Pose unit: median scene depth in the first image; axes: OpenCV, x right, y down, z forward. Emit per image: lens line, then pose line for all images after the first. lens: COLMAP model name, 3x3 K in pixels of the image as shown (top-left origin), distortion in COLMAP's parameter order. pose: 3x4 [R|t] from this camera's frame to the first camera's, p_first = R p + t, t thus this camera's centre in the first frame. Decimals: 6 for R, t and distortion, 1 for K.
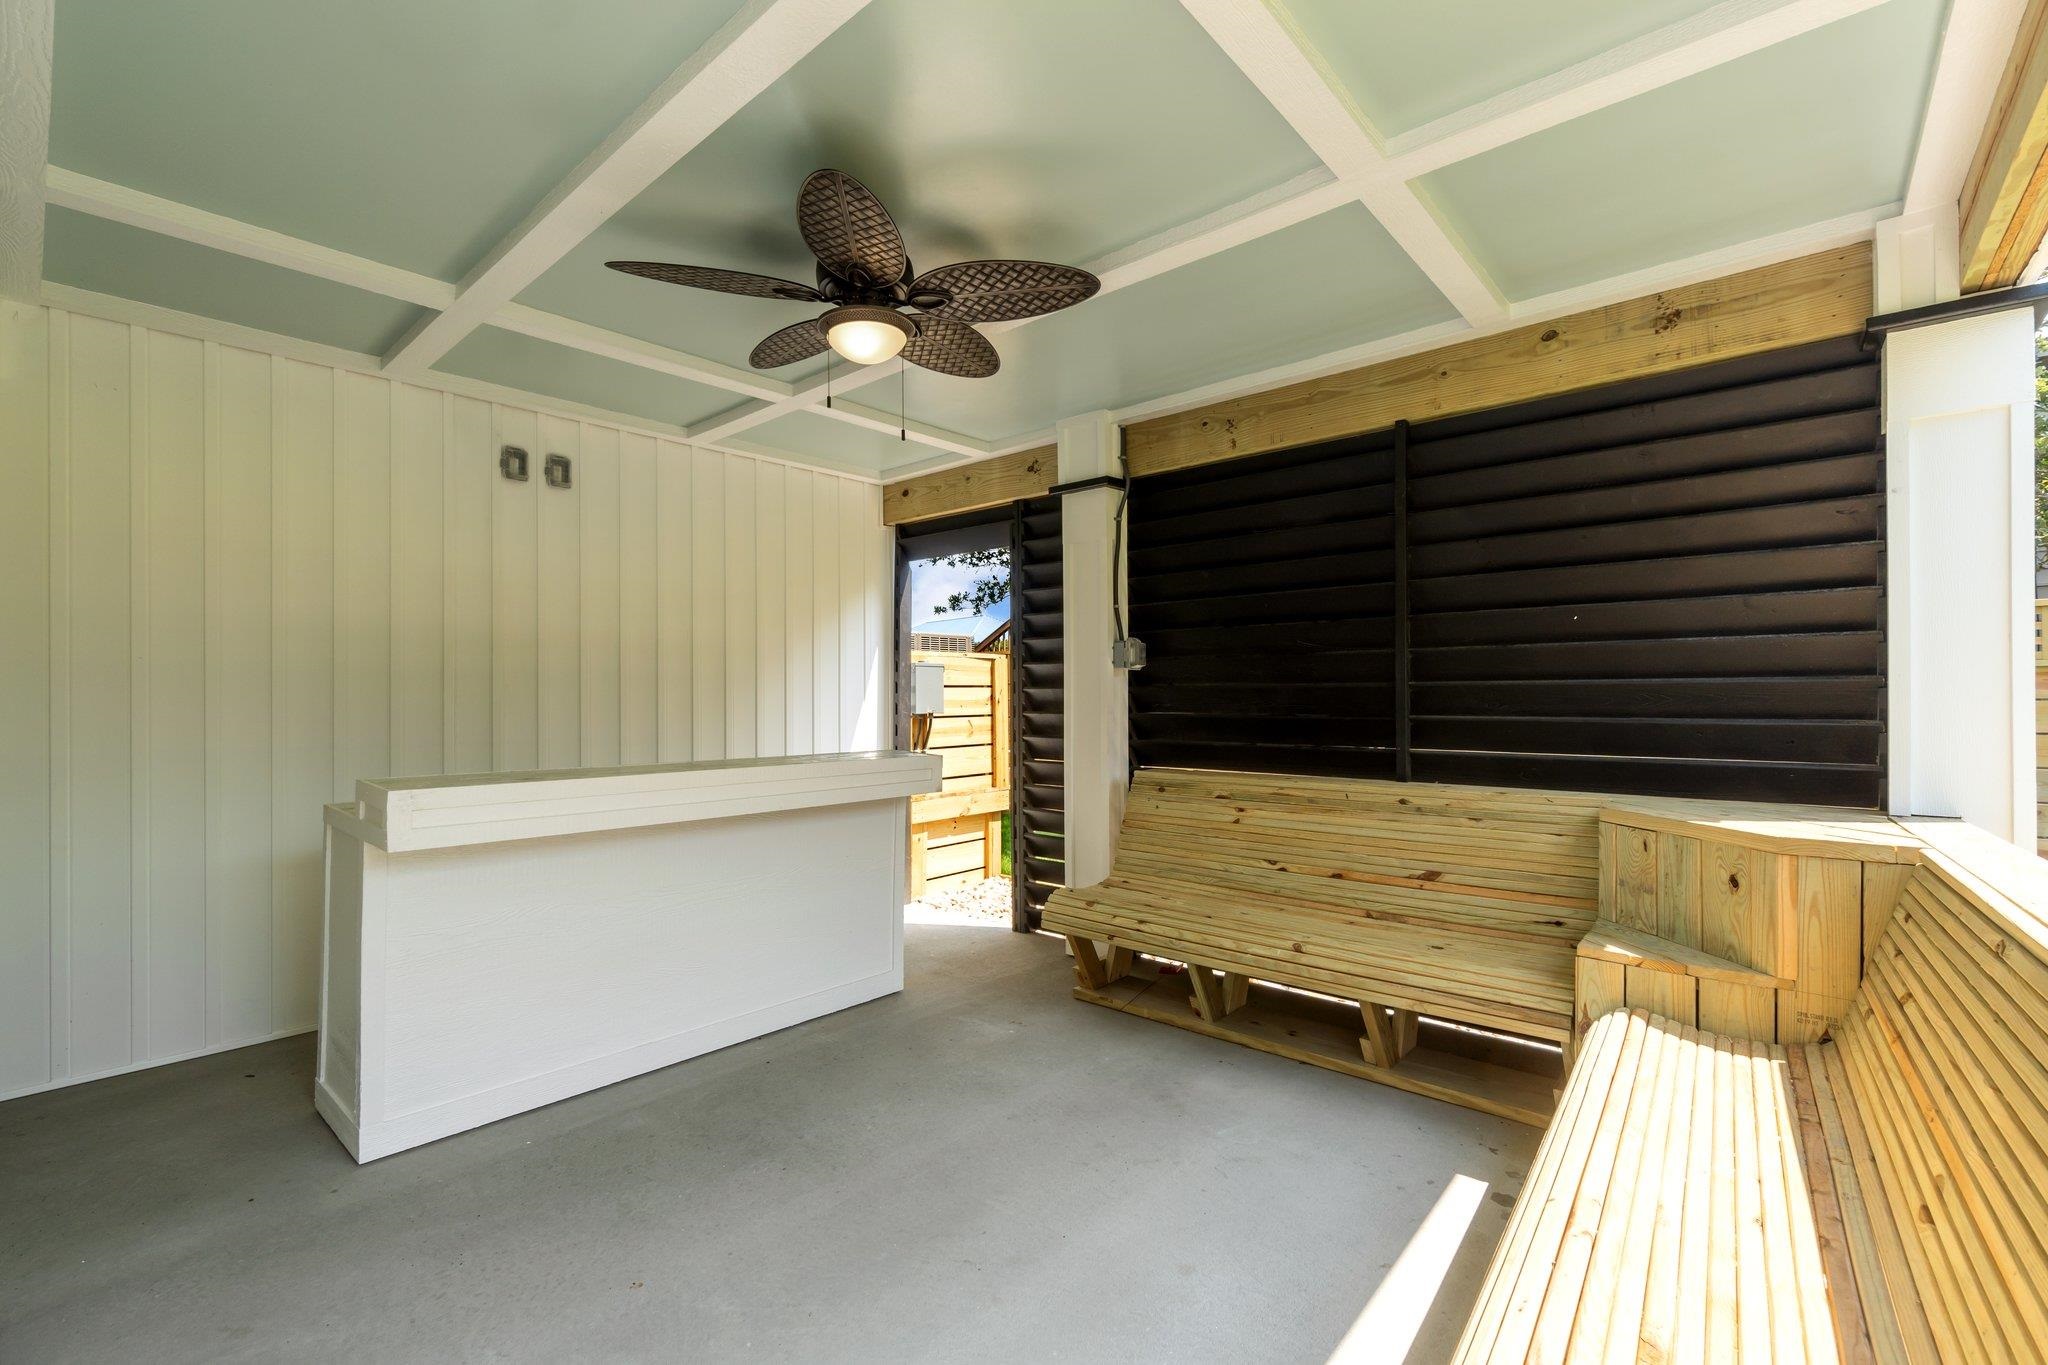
lens RADIAL K [[841.2, 0, 1019.3], [0, 841.2, 688.6], [0, 0, 1]] dist [0.001659, 0.000040]
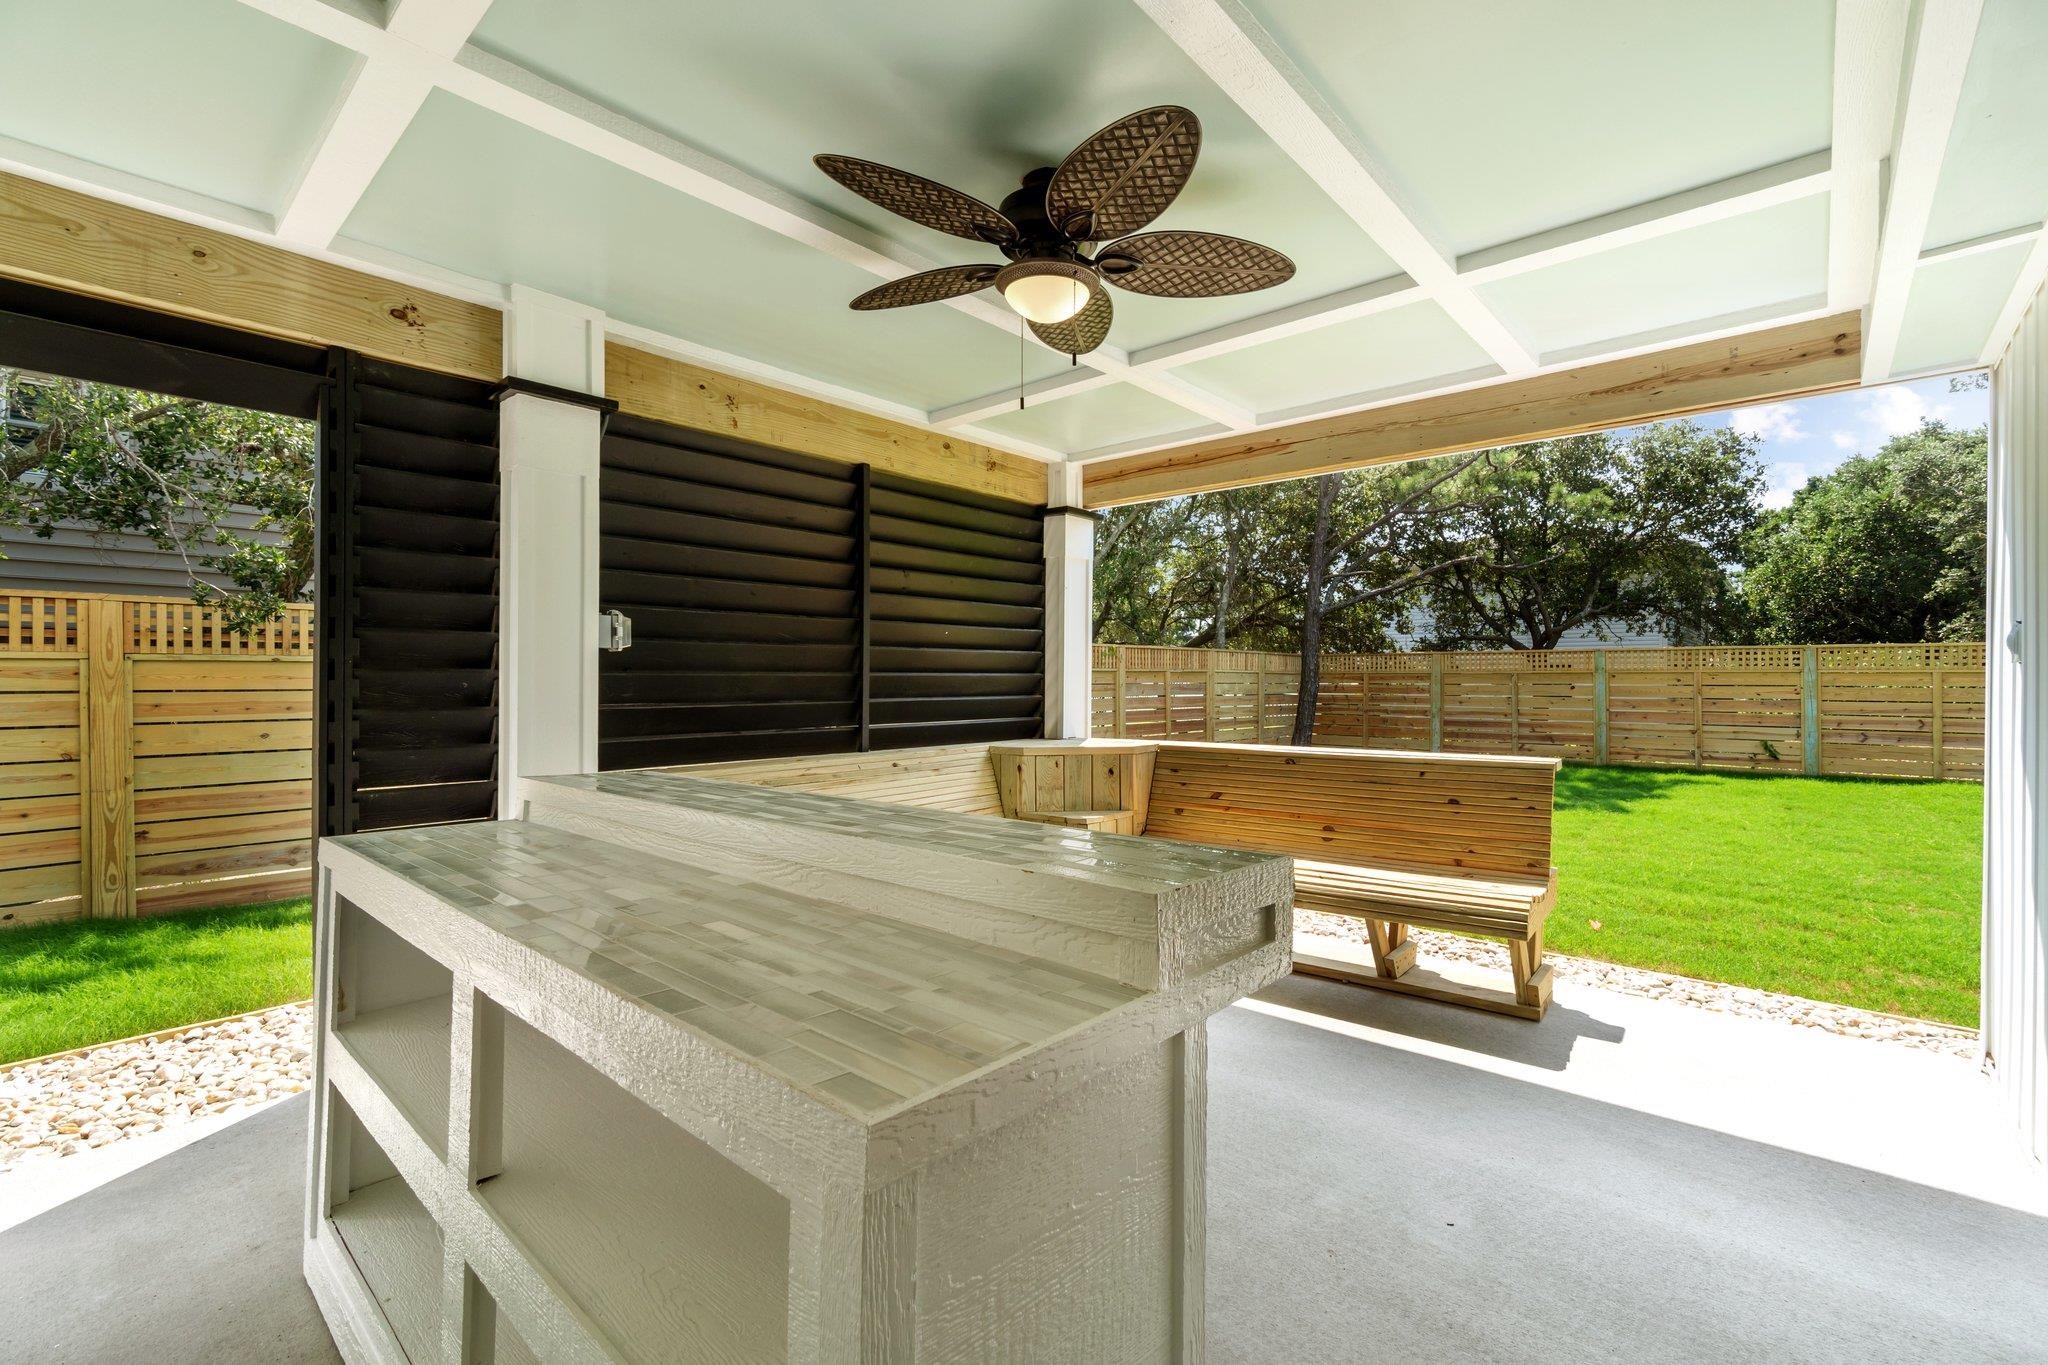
lens RADIAL K [[883.9, 0, 1020.4], [0, 883.9, 682.6], [0, 0, 1]] dist [-0.004133, -0.000787]
pose [[0.023615, -0.001381, 0.999720, -0.722152], [-0.008517, 0.999962, 0.001583, 0.002699], [-0.999685, -0.008552, 0.023602, 0.622322]]
